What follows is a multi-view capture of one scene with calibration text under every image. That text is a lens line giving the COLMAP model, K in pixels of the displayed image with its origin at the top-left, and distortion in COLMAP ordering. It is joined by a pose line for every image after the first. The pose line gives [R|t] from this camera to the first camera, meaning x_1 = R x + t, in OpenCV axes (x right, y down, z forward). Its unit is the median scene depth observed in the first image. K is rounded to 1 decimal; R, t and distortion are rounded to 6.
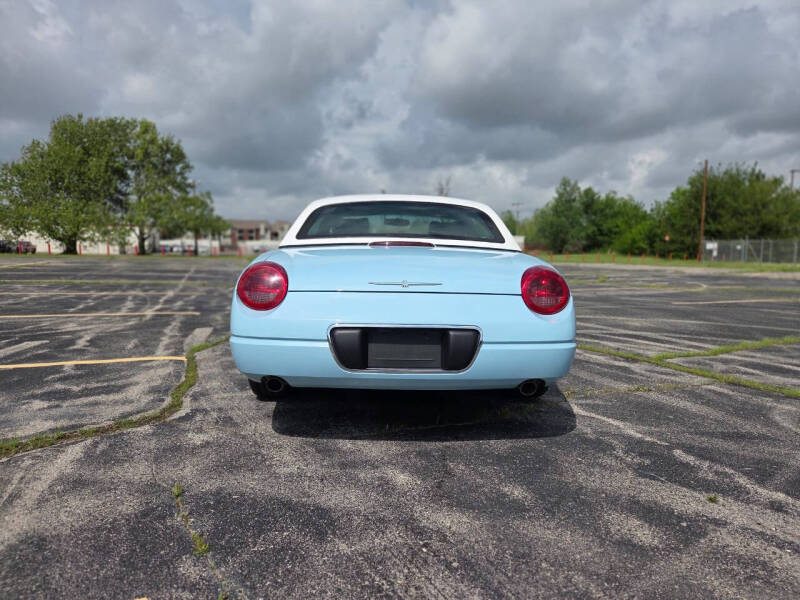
lens RADIAL K [[530.7, 0, 401.3], [0, 530.7, 307.9], [0, 0, 1]] dist [0.072372, -0.057856]
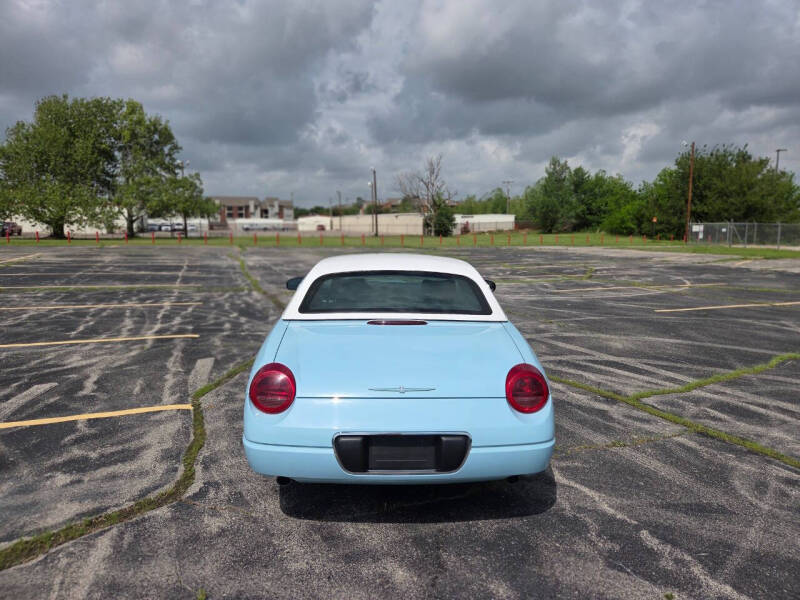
lens RADIAL K [[530.7, 0, 404.1], [0, 530.7, 293.9], [0, 0, 1]] dist [0.072372, -0.057856]
pose [[0.999756, -0.006078, 0.021221, -0.003079], [0.005677, 0.999805, 0.018904, -0.080472], [-0.021332, -0.018779, 0.999596, -0.033687]]
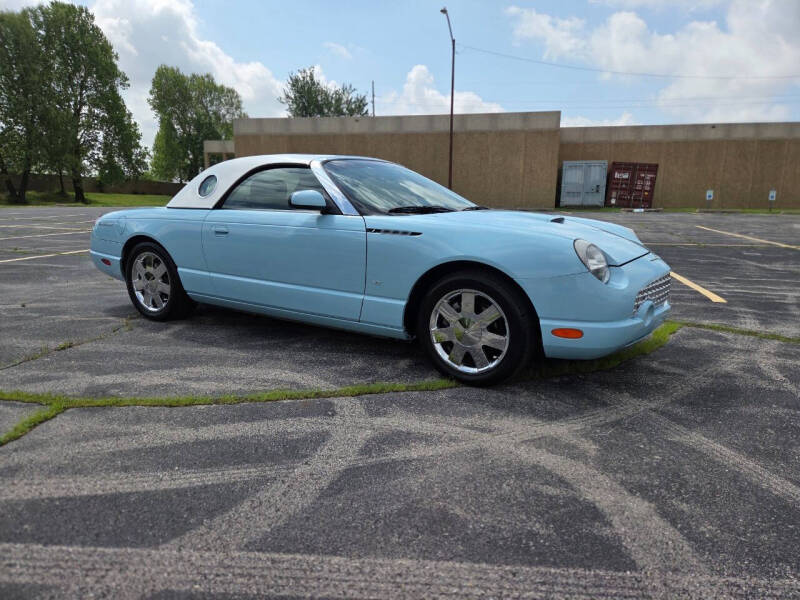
lens RADIAL K [[530.7, 0, 406.1], [0, 530.7, 302.4], [0, 0, 1]] dist [0.072372, -0.057856]
pose [[-0.522759, 0.149833, -0.839210, 0.433612], [-0.109503, 0.964475, 0.240410, -0.109319], [0.845418, 0.217572, -0.487781, 0.917568]]
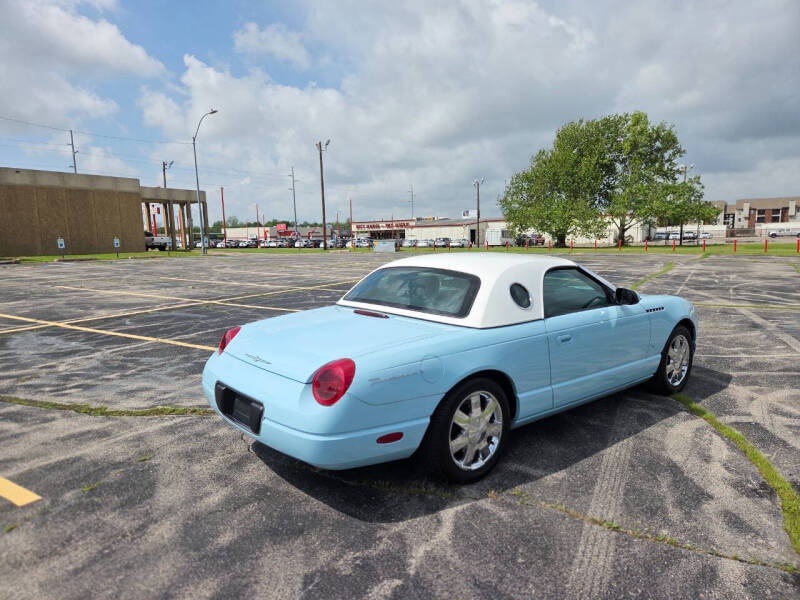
lens RADIAL K [[530.7, 0, 397.5], [0, 530.7, 302.1], [0, 0, 1]] dist [0.072372, -0.057856]
pose [[0.633265, 0.078429, -0.769951, 0.375385], [-0.066012, 0.996700, 0.047233, -0.082235], [0.771114, 0.020916, 0.636353, 0.125380]]
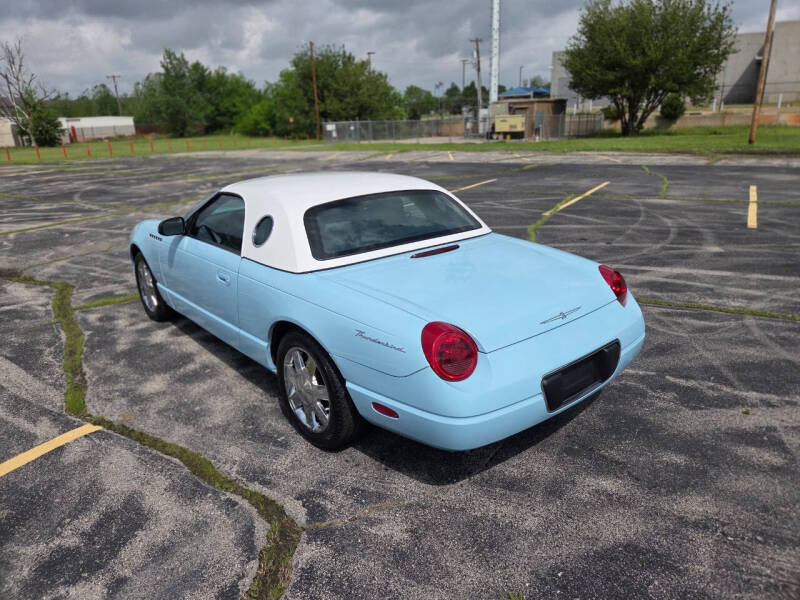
lens RADIAL K [[530.7, 0, 392.3], [0, 530.7, 294.9], [0, 0, 1]] dist [0.072372, -0.057856]
pose [[0.782195, -0.227038, 0.580194, -0.262800], [0.110662, 0.967060, 0.229234, -0.110948], [-0.613128, -0.115101, 0.781554, 0.113584]]
